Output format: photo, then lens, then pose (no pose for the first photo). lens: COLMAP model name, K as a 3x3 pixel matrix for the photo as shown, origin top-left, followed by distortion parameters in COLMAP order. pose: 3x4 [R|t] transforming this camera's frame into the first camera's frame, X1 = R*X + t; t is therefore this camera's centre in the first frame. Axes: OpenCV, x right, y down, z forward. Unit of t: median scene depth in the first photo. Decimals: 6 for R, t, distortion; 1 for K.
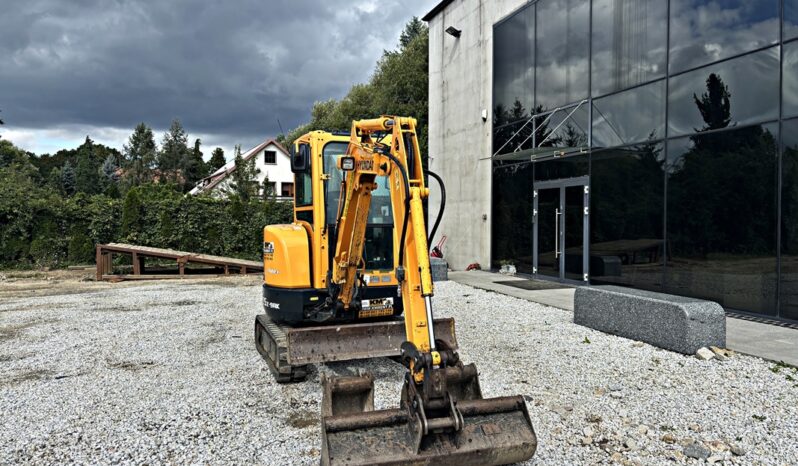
lens RADIAL K [[596.9, 0, 395.3], [0, 596.9, 224.7], [0, 0, 1]] dist [0.041120, -0.042494]
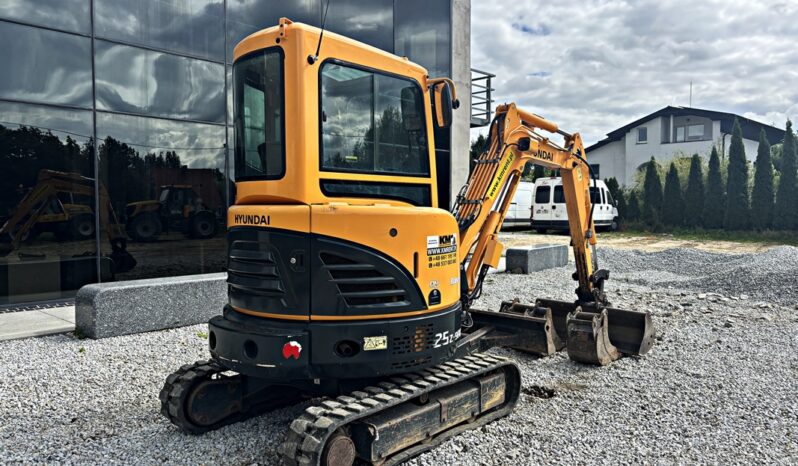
lens RADIAL K [[599.8, 0, 401.6], [0, 599.8, 231.9], [0, 0, 1]] dist [0.046733, -0.046751]
pose [[-0.493905, -0.034210, 0.868842, -0.663681], [0.008301, 0.998995, 0.044053, -0.000208], [-0.869476, 0.028970, -0.493125, 1.255536]]
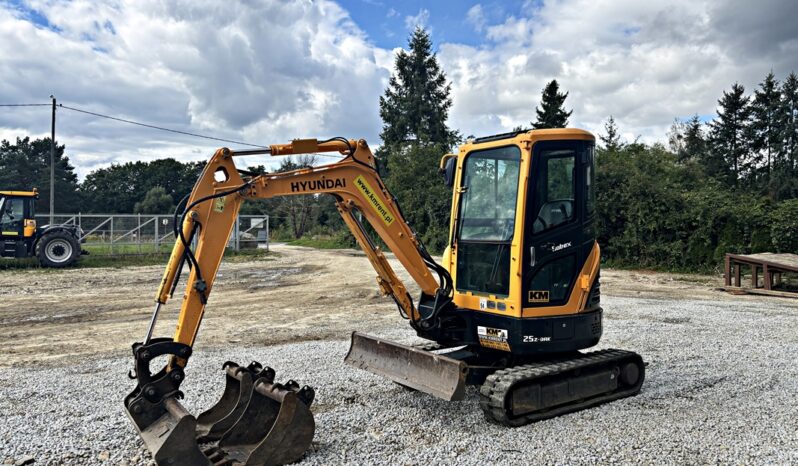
lens RADIAL K [[591.8, 0, 392.5], [0, 591.8, 230.0], [0, 0, 1]] dist [0.022642, -0.009891]
pose [[0.261376, 0.009432, -0.965191, 0.698839], [-0.005961, 0.999949, 0.008157, -0.021244], [0.965219, 0.003621, 0.261419, 0.592202]]
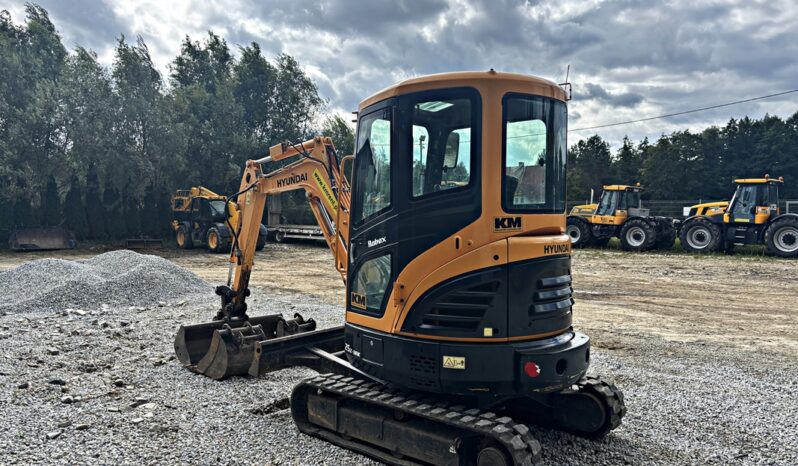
lens RADIAL K [[599.4, 0, 393.9], [0, 599.4, 236.6], [0, 0, 1]] dist [0.054812, -0.058477]
pose [[-0.871924, 0.021708, -0.489160, 0.288624], [-0.001359, 0.998906, 0.046753, -0.028162], [0.489640, 0.041430, -0.870940, 1.544918]]
